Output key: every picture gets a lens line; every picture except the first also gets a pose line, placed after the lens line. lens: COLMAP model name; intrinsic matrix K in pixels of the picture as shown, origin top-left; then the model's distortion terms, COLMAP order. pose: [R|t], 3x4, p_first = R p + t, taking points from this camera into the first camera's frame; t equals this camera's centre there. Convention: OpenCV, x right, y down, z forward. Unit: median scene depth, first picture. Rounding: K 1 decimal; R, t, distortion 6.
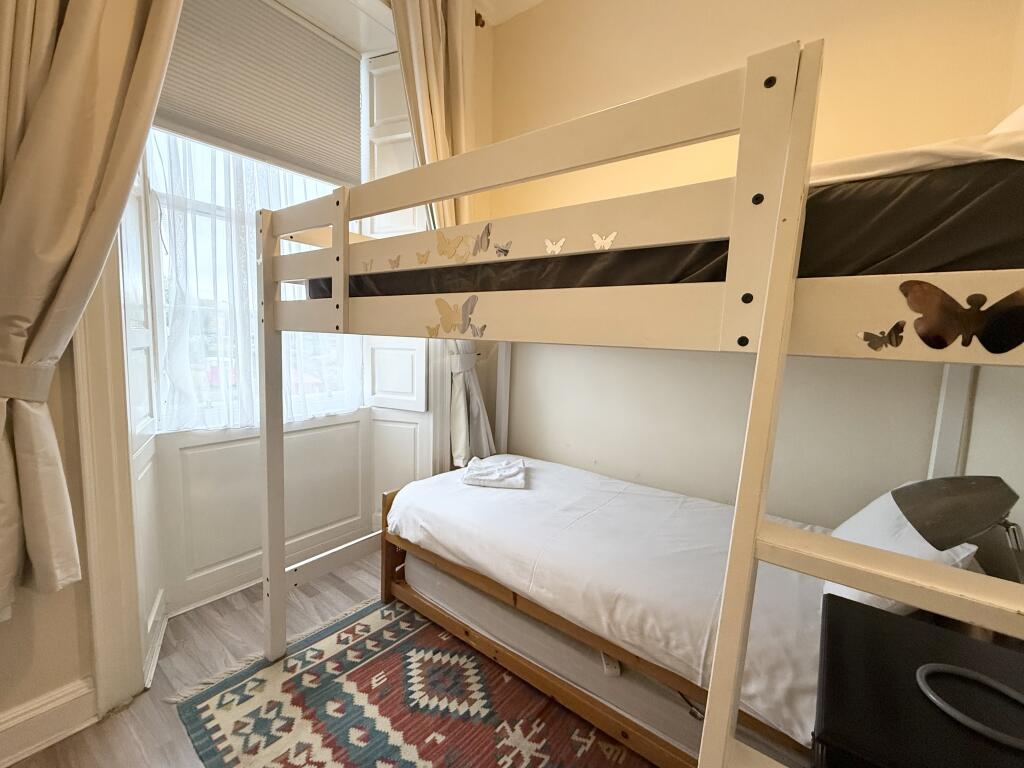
lens RADIAL K [[415.3, 0, 512.0], [0, 415.3, 384.0], [0, 0, 1]] dist [-0.002711, -0.000642]
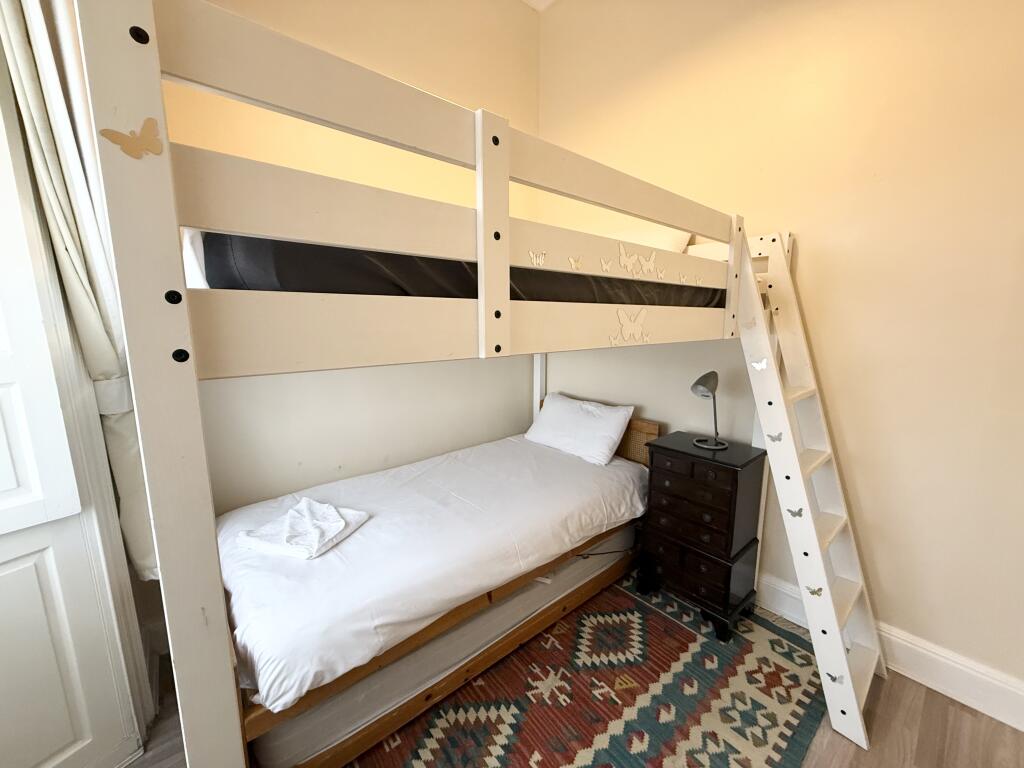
lens RADIAL K [[404.5, 0, 512.0], [0, 404.5, 384.0], [0, 0, 1]] dist [-0.001380, 0.000086]
pose [[0.219173, -0.198145, 0.955354, -0.855001], [0.116283, 0.977487, 0.176059, -0.160145], [-0.968732, 0.072504, 0.237280, 0.714147]]
